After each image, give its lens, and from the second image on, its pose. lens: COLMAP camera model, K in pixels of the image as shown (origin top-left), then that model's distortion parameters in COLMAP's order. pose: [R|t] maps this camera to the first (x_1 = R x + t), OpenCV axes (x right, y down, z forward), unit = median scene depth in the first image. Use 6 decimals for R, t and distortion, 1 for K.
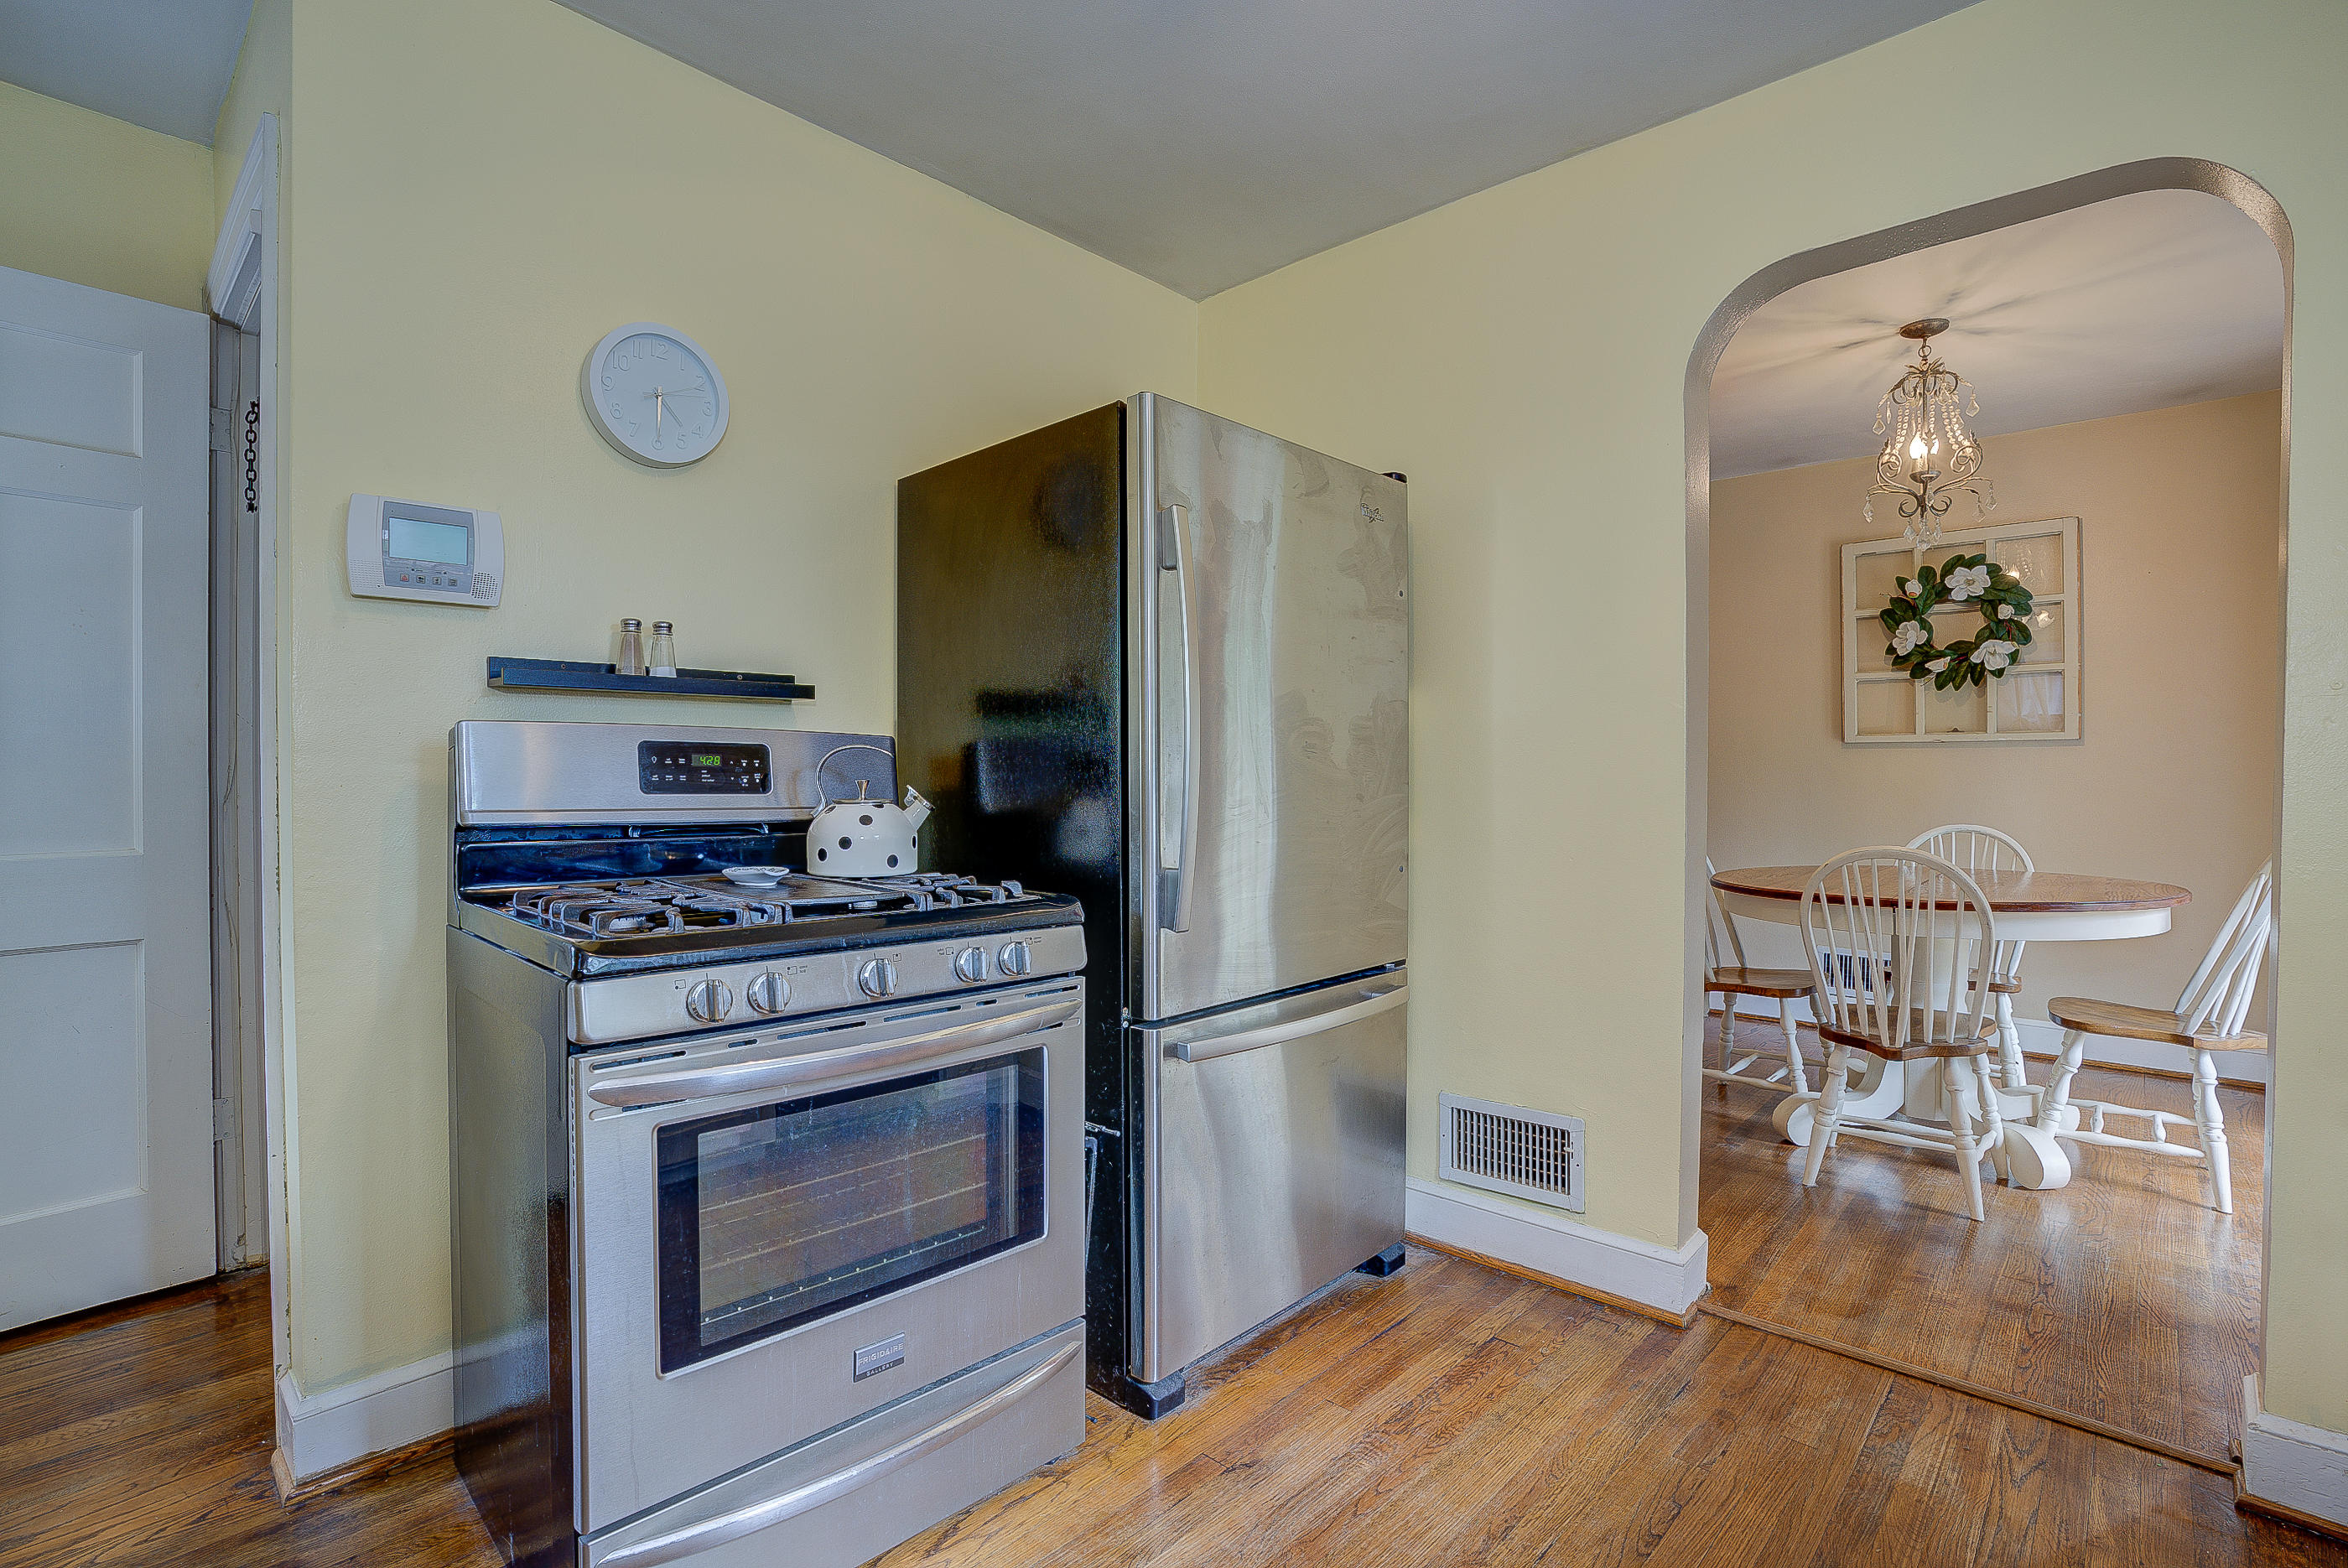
lens RADIAL K [[1114.3, 0, 1179.1], [0, 1114.3, 783.0], [0, 0, 1]] dist [-0.064897, 0.018840]
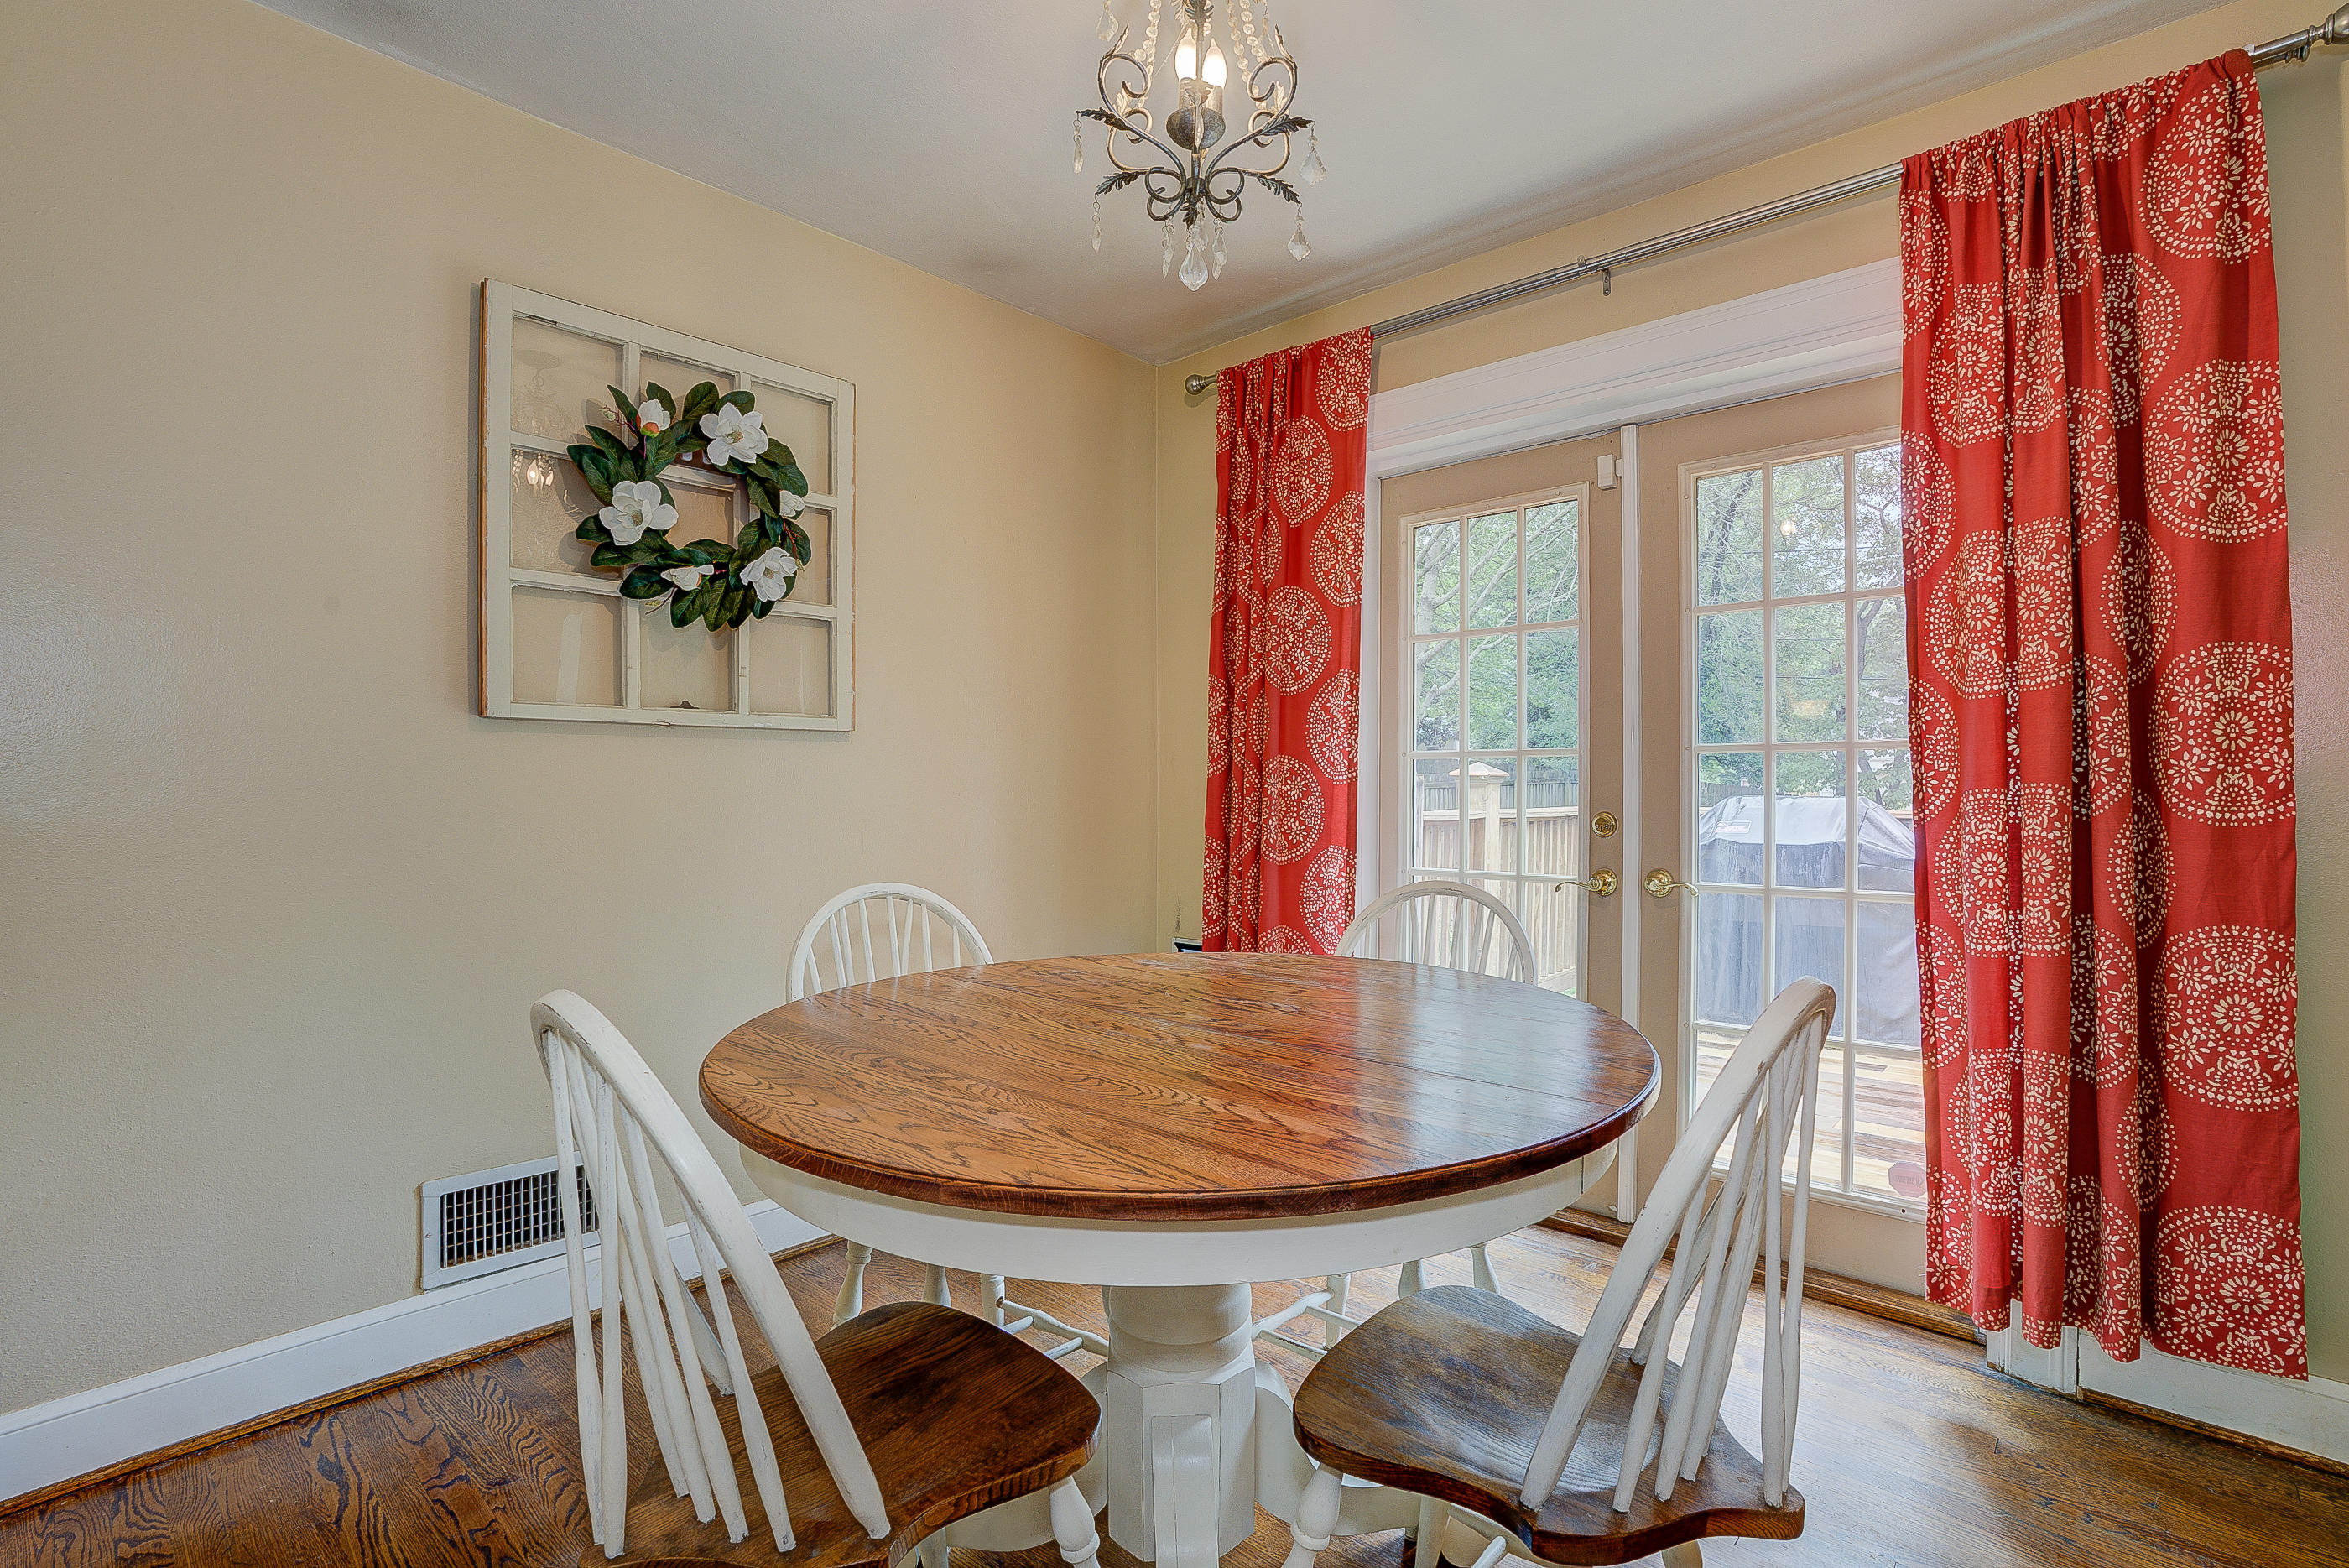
lens RADIAL K [[1114.8, 0, 1138.4], [0, 1114.8, 791.0], [0, 0, 1]] dist [-0.064897, 0.018840]
pose [[0.043680, 0.001116, 0.999045, 0.183099], [0.003371, 0.999994, -0.001264, -0.004545], [-0.999040, 0.003423, 0.043675, 0.767466]]
